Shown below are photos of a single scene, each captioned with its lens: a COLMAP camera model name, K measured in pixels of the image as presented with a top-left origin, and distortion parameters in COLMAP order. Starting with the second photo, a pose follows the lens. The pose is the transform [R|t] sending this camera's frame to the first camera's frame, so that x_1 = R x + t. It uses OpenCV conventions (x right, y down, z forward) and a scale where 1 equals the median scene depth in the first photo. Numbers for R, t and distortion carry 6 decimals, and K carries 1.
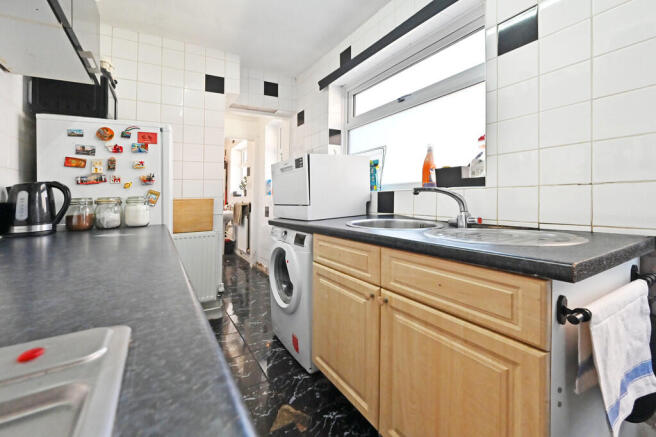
lens RADIAL K [[311.9, 0, 329.1], [0, 311.9, 191.5], [0, 0, 1]] dist [-0.001151, -0.000563]
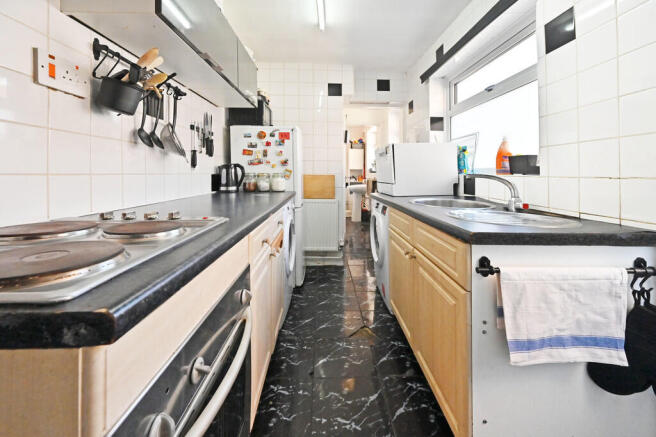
lens RADIAL K [[311.9, 0, 329.1], [0, 311.9, 191.5], [0, 0, 1]] dist [-0.001151, -0.000563]
pose [[0.876309, 0.065464, -0.477281, 0.382044], [-0.027381, 0.995891, 0.086323, -0.033815], [0.480971, -0.062577, 0.874500, -0.283668]]
